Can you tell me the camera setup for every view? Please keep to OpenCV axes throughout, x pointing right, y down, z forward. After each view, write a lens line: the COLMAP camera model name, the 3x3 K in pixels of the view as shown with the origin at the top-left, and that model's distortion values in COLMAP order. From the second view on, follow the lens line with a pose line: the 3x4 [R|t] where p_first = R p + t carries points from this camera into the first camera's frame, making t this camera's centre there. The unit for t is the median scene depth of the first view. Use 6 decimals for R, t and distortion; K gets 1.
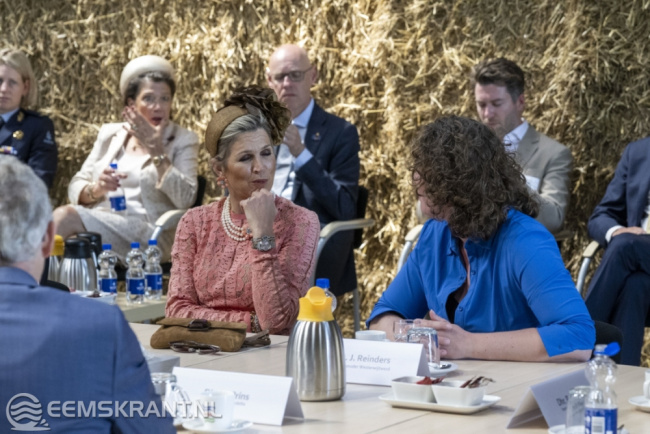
lens RADIAL K [[2845.6, 0, 325.0], [0, 2845.6, 217.0], [0, 0, 1]] dist [0.120446, -0.223024]
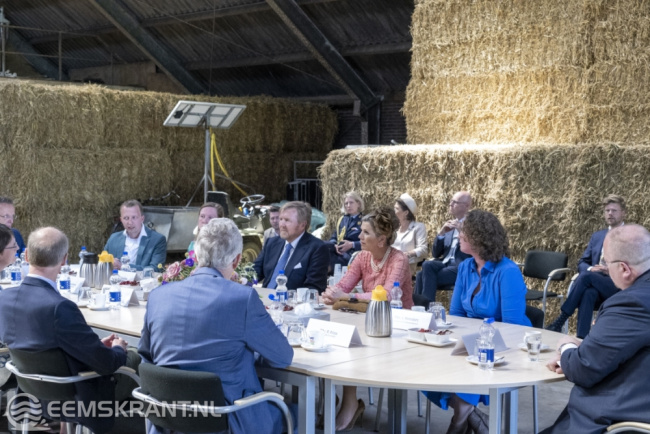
lens RADIAL K [[954.9, 0, 325.0], [0, 954.9, 217.0], [0, 0, 1]] dist [0.012002, 0.013387]
pose [[0.969883, 0.024535, -0.242334, 0.077041], [-0.036026, 0.998421, -0.043103, 0.002923], [0.240894, 0.050536, 0.969235, 0.151667]]
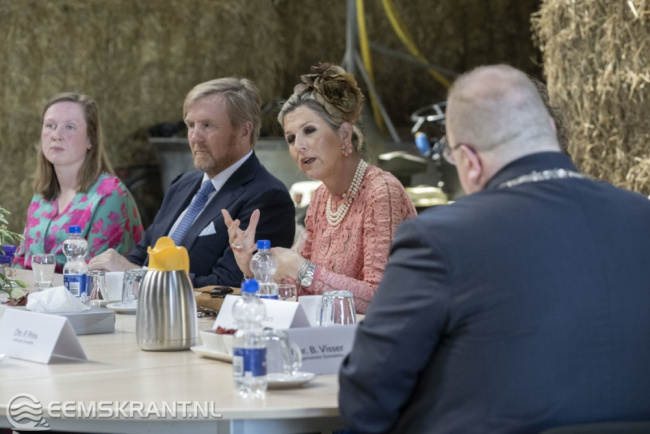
lens RADIAL K [[2845.6, 0, 325.0], [0, 2845.6, 217.0], [0, 0, 1]] dist [0.120446, -0.223024]
pose [[0.879312, 0.014156, -0.476036, 0.296200], [-0.033093, 0.998958, -0.031421, 0.027020], [0.475096, 0.043382, 0.878864, 0.088016]]
